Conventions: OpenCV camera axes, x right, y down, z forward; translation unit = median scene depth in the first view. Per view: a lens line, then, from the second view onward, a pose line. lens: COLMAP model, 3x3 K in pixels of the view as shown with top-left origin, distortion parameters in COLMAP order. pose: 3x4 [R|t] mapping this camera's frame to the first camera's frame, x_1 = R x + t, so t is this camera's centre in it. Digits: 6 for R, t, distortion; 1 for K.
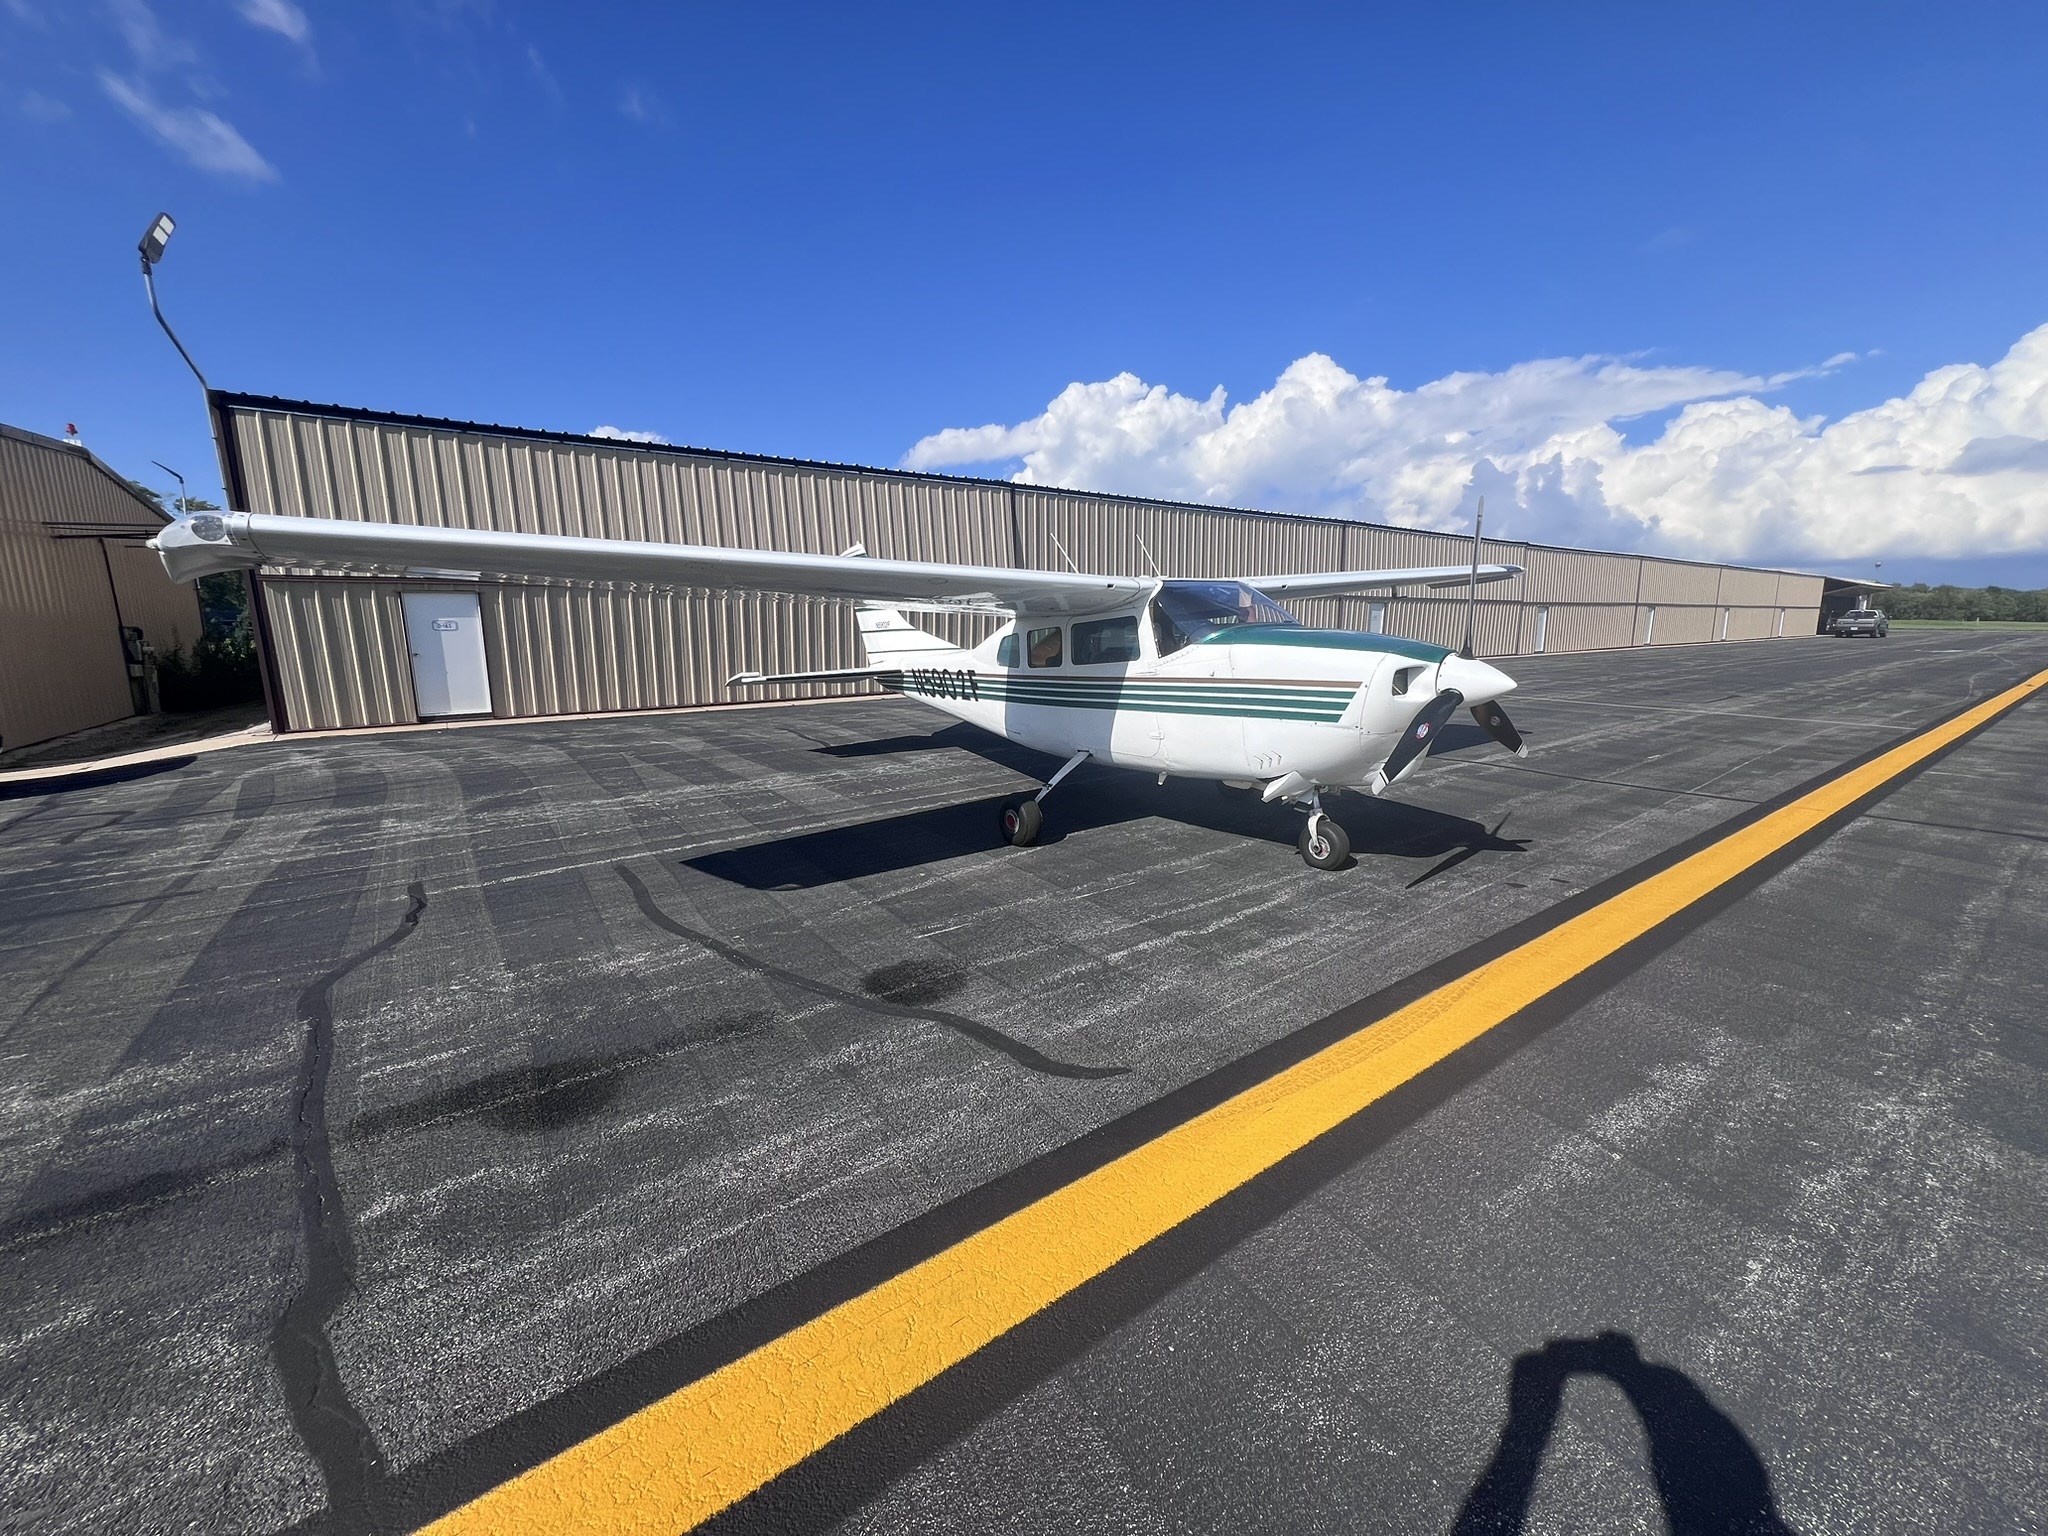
lens RADIAL K [[812.9, 0, 1024.0], [0, 812.9, 768.0], [0, 0, 1]] dist [-0.002068, 0.000152]
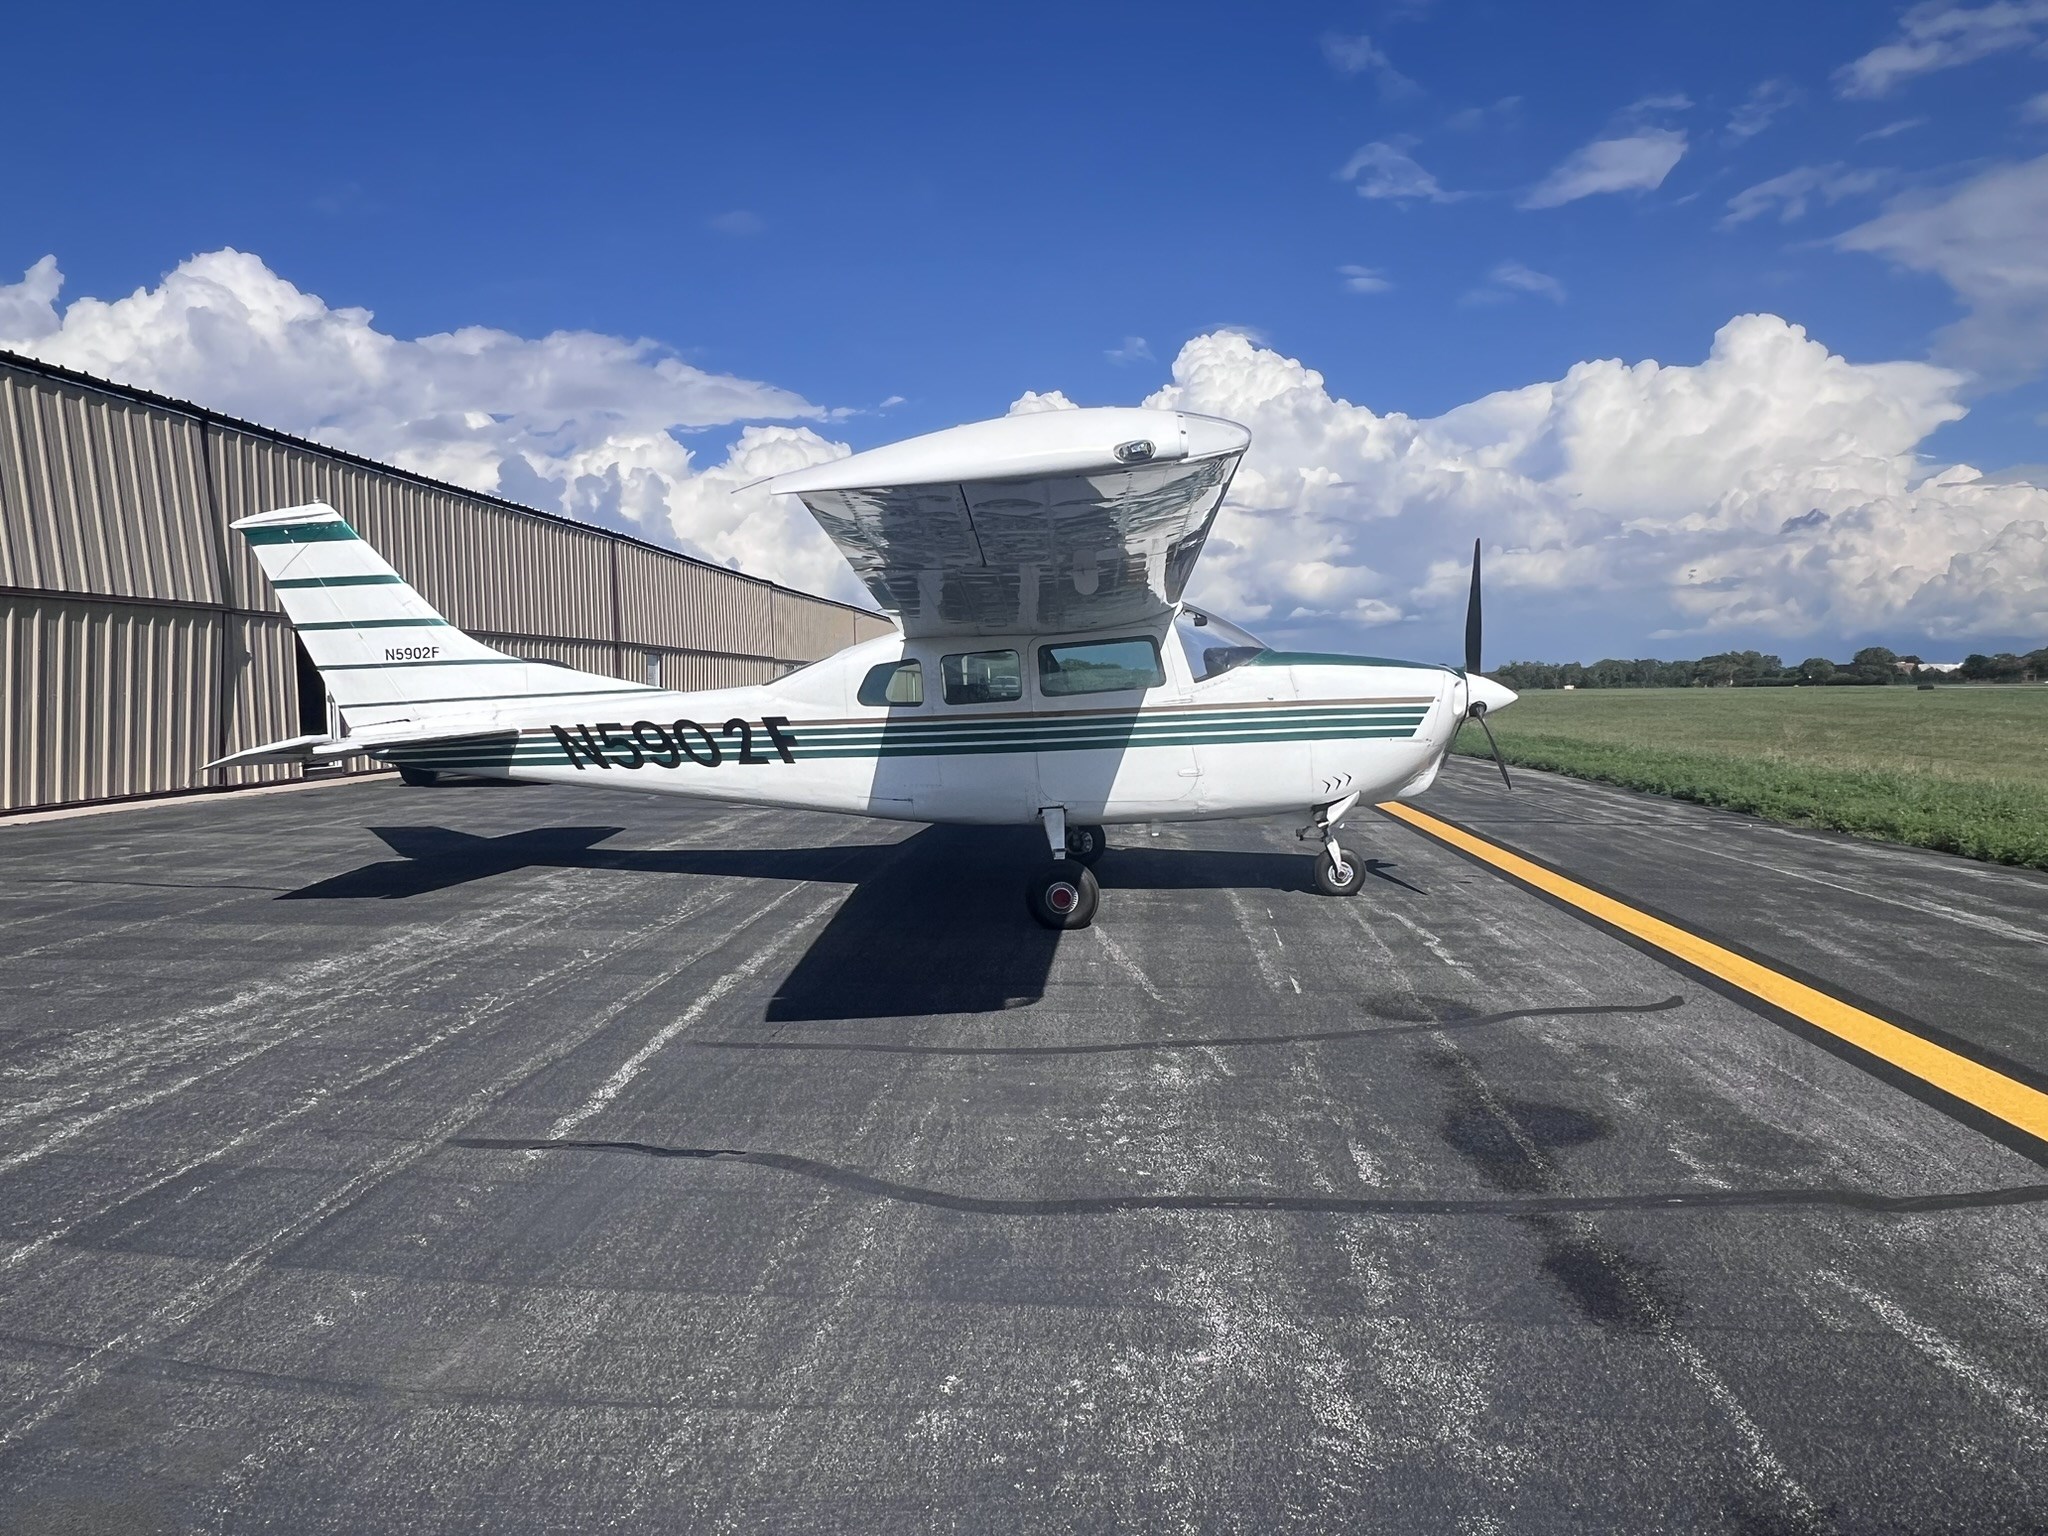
lens RADIAL K [[1339.2, 0, 1024.0], [0, 1339.2, 768.0], [0, 0, 1]] dist [-0.005649, -0.003227]
pose [[0.655675, -0.041073, 0.753925, -1.135242], [0.134363, 0.988929, -0.062977, 0.022926], [-0.742992, 0.142592, 0.653935, 0.229555]]
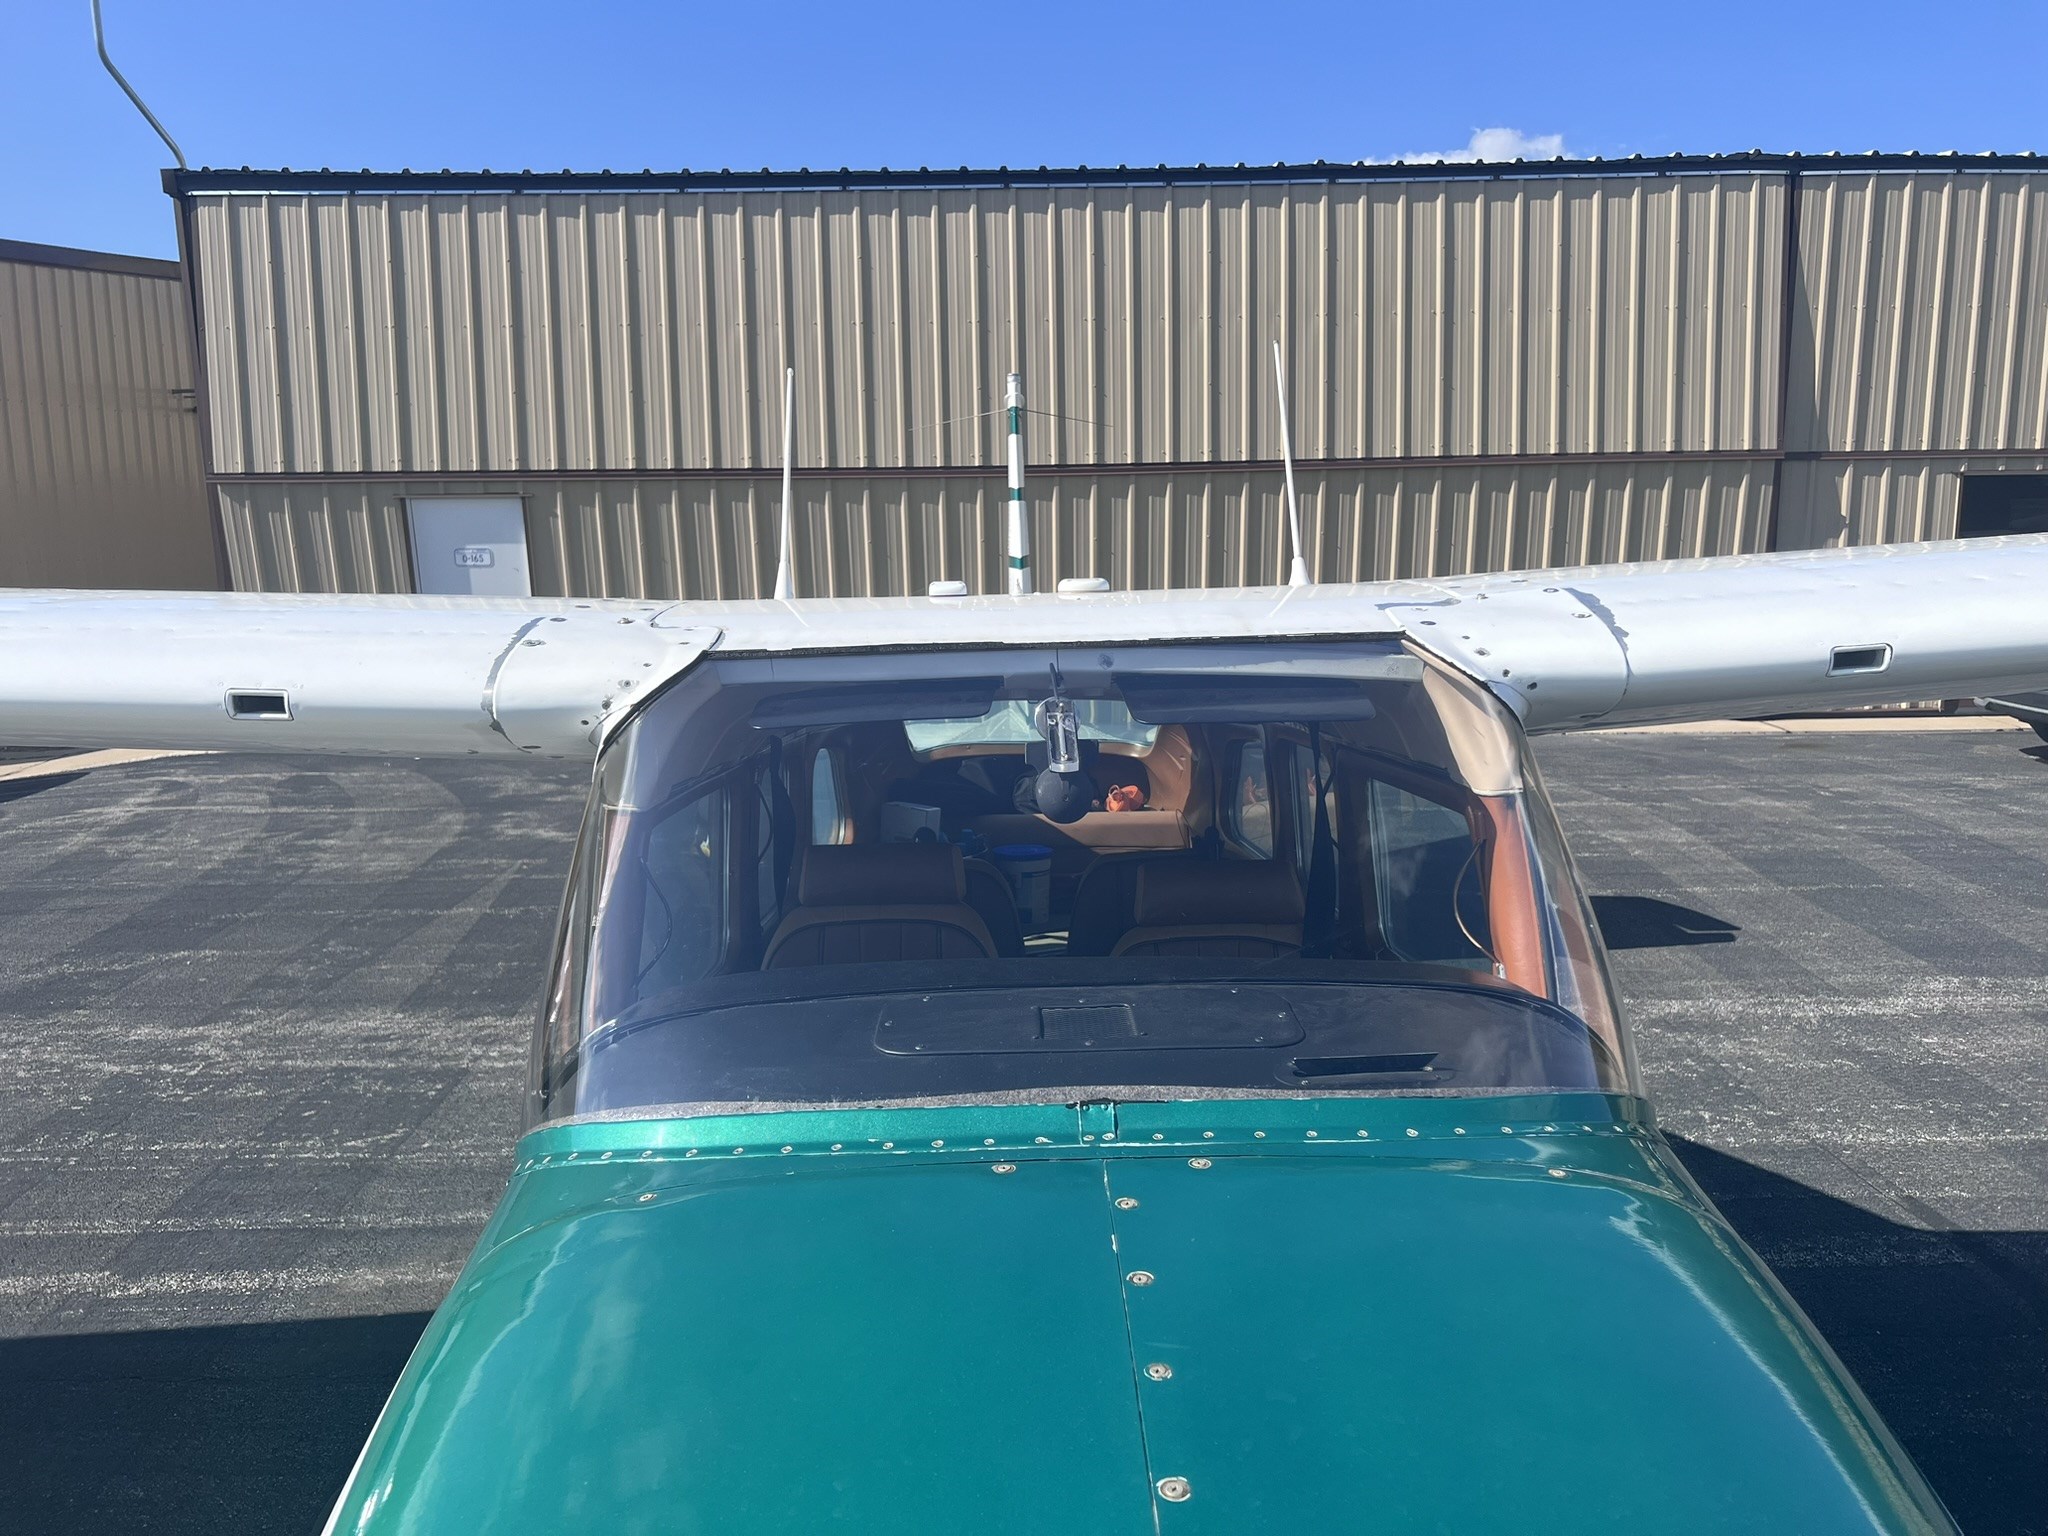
lens RADIAL K [[1541.6, 0, 1024.0], [0, 1541.6, 768.0], [0, 0, 1]] dist [0.014889, 0.000135]
pose [[0.812950, 0.100169, -0.573654, 0.465359], [-0.098224, 0.994567, 0.034470, -0.256342], [0.573990, 0.028324, 0.818372, 0.887621]]
